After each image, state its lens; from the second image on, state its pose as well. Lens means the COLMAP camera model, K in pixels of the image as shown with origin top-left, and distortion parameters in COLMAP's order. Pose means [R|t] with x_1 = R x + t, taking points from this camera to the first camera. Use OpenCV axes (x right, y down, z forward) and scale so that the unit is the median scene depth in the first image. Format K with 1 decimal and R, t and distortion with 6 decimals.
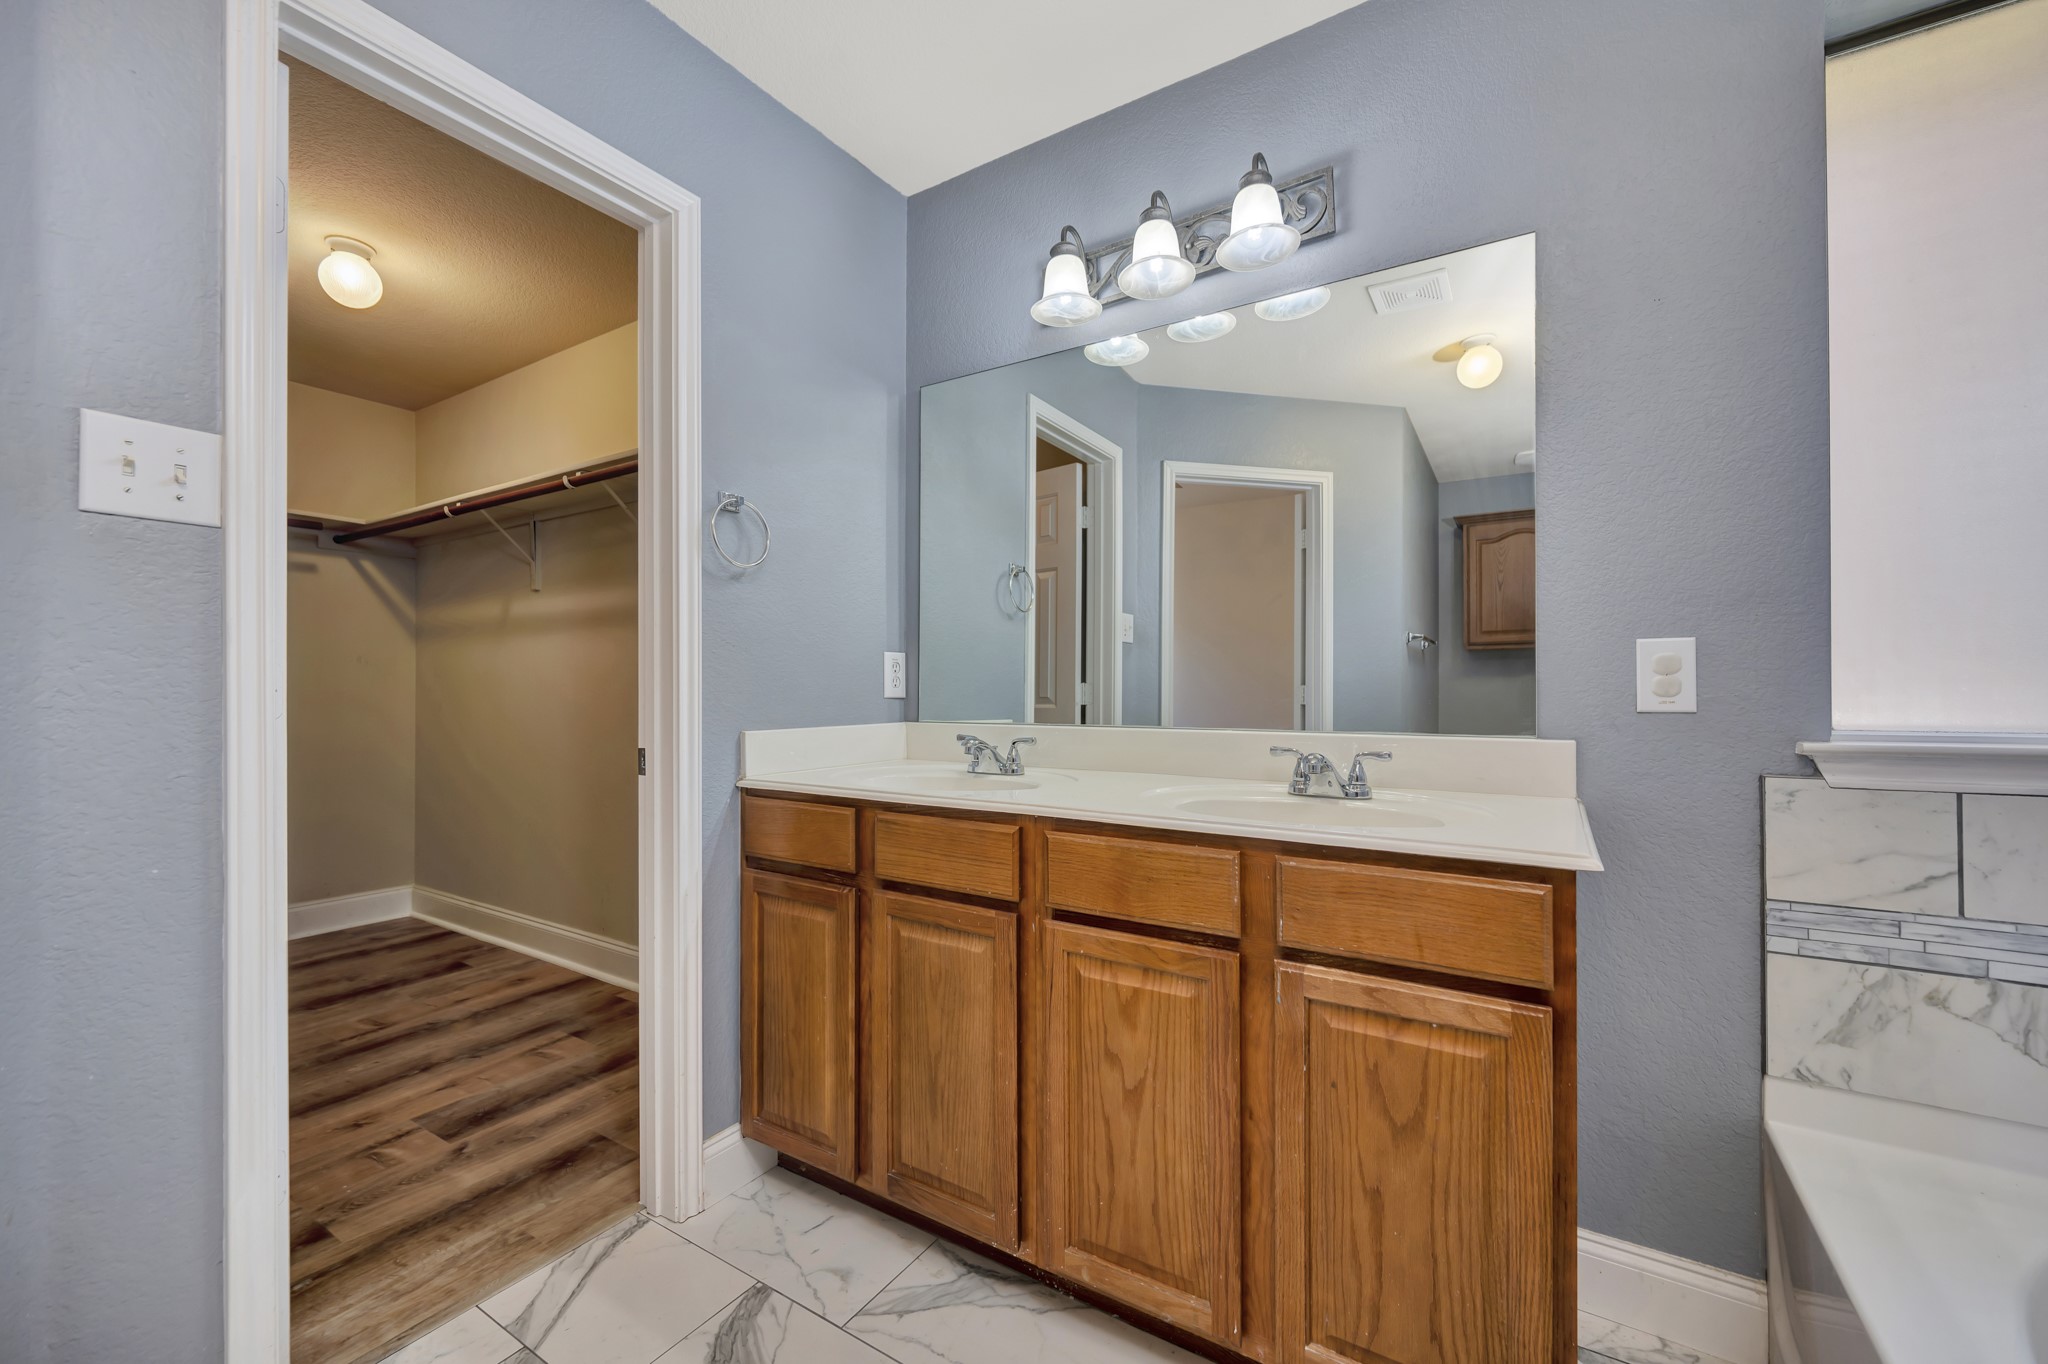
lens RADIAL K [[809.6, 0, 1026.5], [0, 809.6, 689.4], [0, 0, 1]] dist [-0.003705, -0.000135]
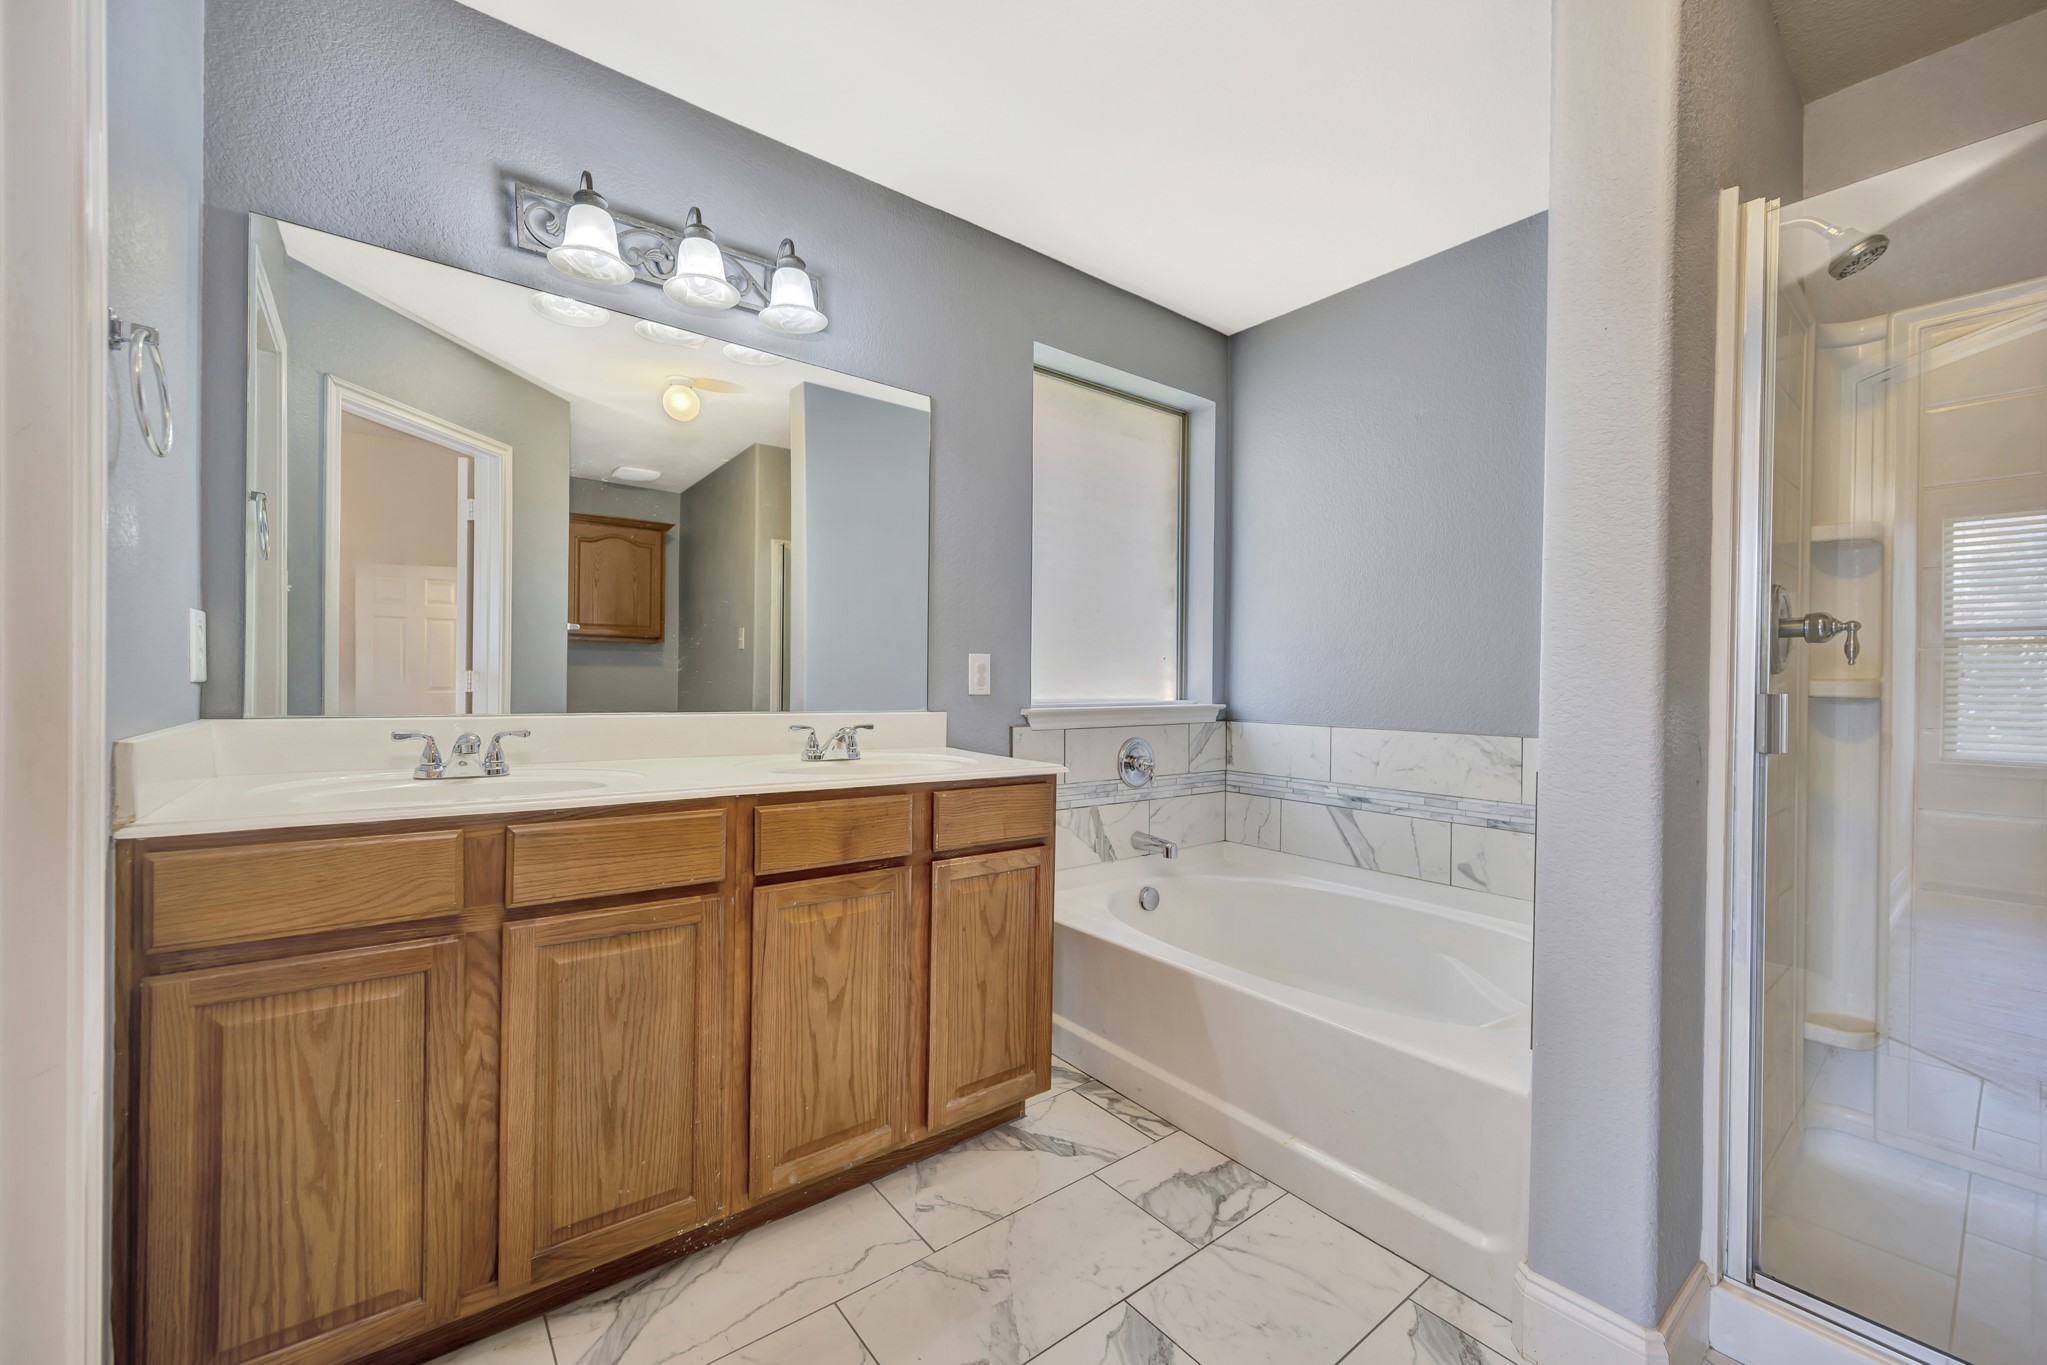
lens RADIAL K [[809.2, 0, 1027.2], [0, 809.2, 686.3], [0, 0, 1]] dist [-0.003705, -0.000135]
pose [[0.336256, 0.002202, 0.941768, -0.929342], [-0.016562, 0.999856, 0.003575, 0.000742], [-0.941625, -0.016800, 0.336244, 0.300858]]
